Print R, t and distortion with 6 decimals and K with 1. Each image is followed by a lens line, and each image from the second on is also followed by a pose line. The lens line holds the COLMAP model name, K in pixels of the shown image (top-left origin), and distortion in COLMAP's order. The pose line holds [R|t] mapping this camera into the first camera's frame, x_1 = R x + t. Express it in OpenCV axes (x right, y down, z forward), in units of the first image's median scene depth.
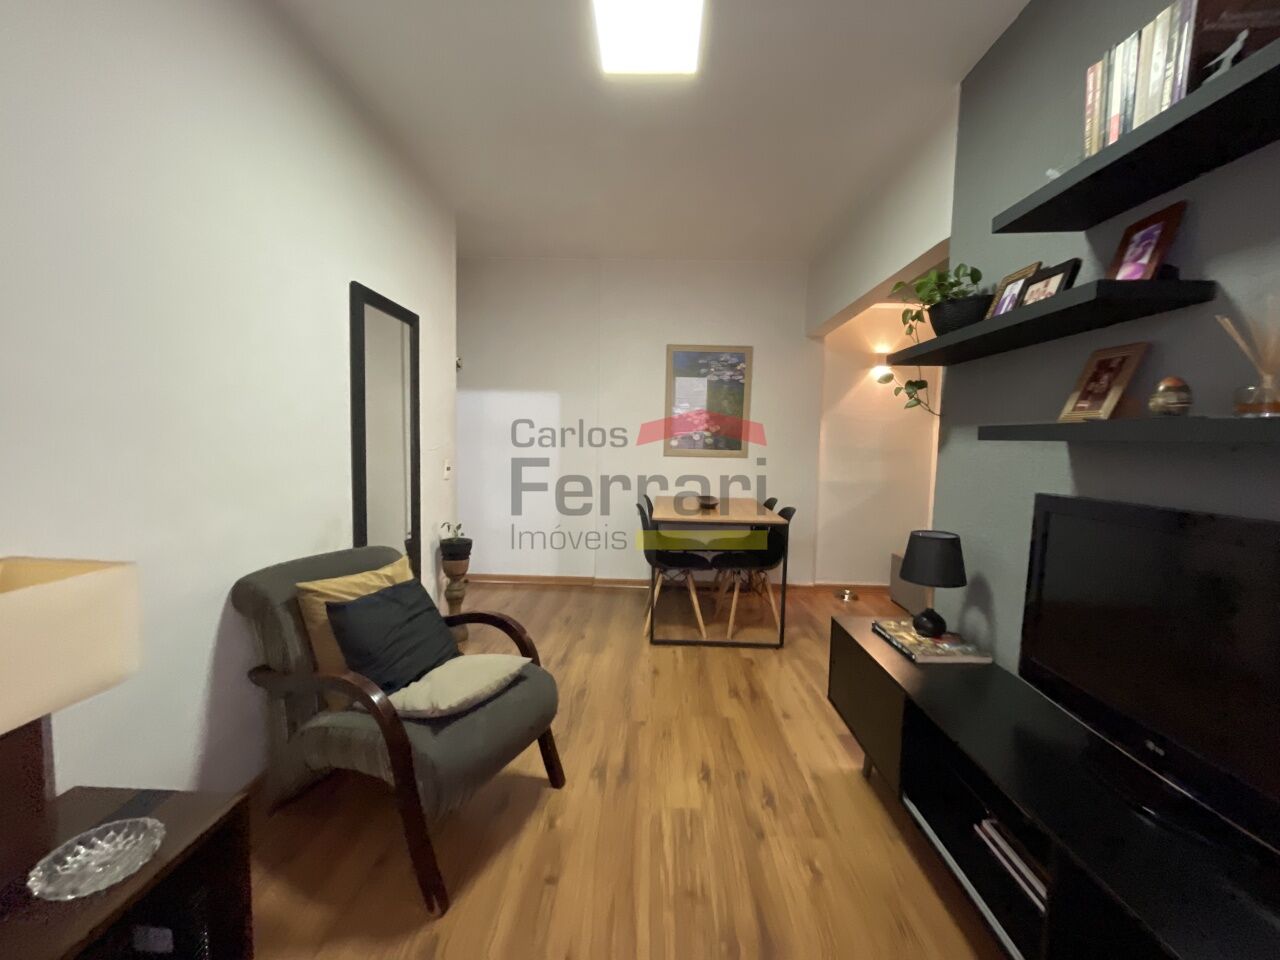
lens RADIAL K [[529.1, 0, 617.6], [0, 529.1, 473.7], [0, 0, 1]] dist [-0.000246, -0.000045]
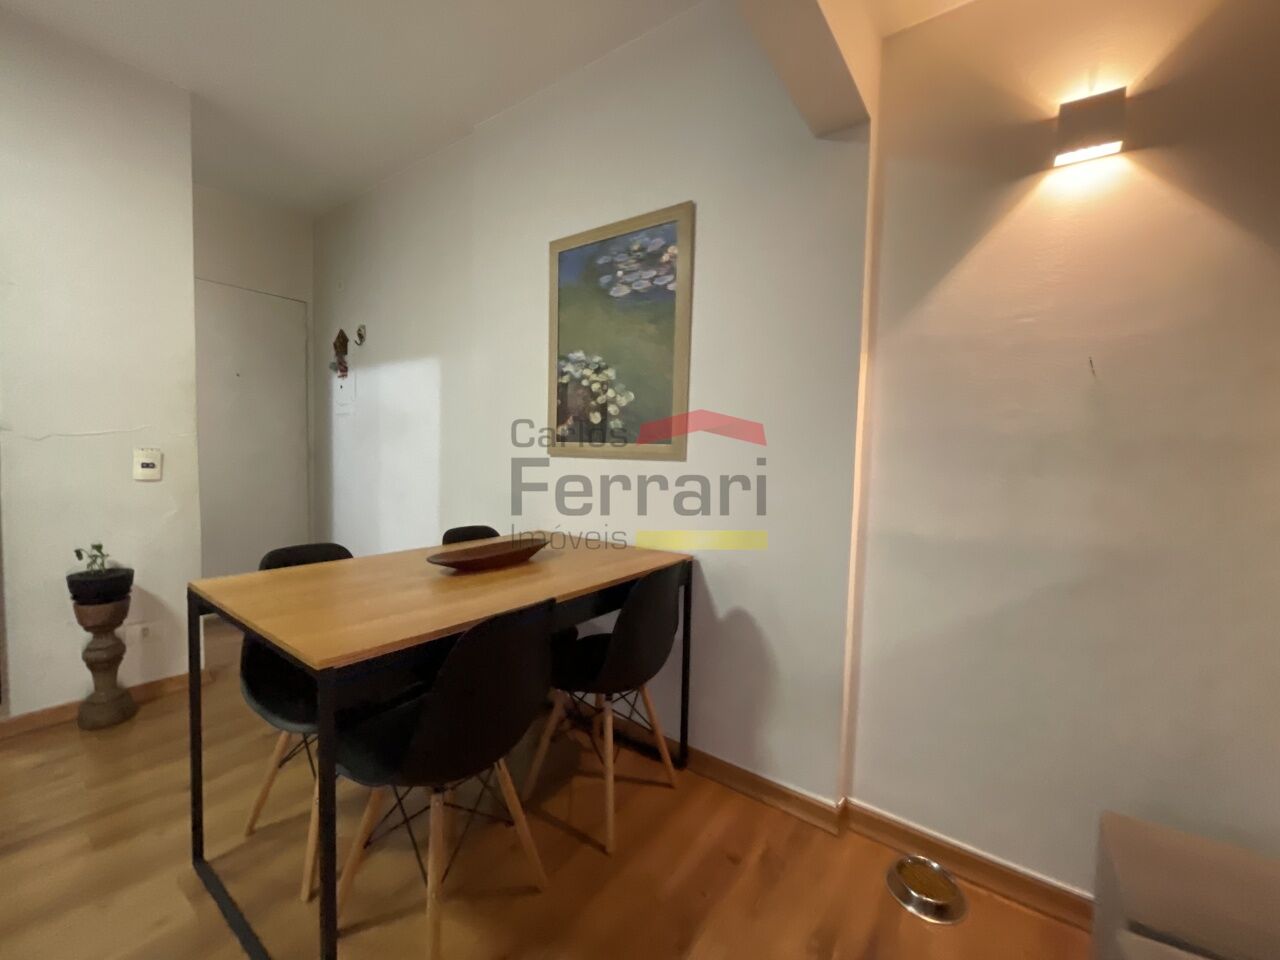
lens RADIAL K [[519.0, 0, 640.0], [0, 519.0, 480.0], [0, 0, 1]] dist [0.000412, -0.000108]
pose [[0.845307, 0.030147, -0.533430, 0.450156], [-0.039539, 0.999199, -0.006187, -0.009950], [0.532816, 0.026321, 0.845821, 0.625495]]
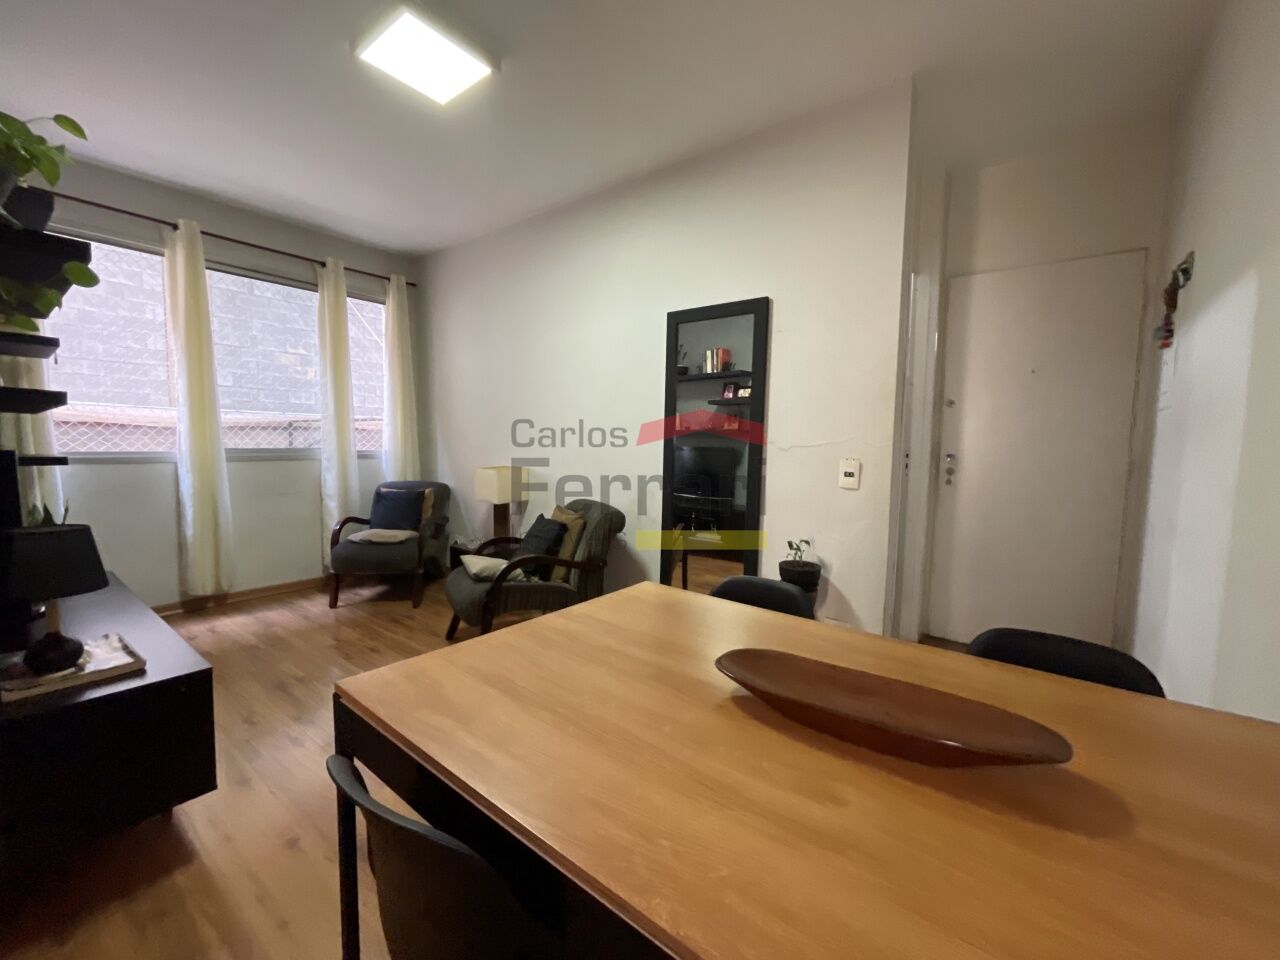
lens RADIAL K [[519.0, 0, 640.0], [0, 519.0, 480.0], [0, 0, 1]] dist [0.000412, -0.000108]
pose [[-0.564164, 0.032474, -0.825024, 0.330300], [-0.078751, 0.992554, 0.092919, -0.036454], [0.821899, 0.117393, -0.557406, 0.932247]]
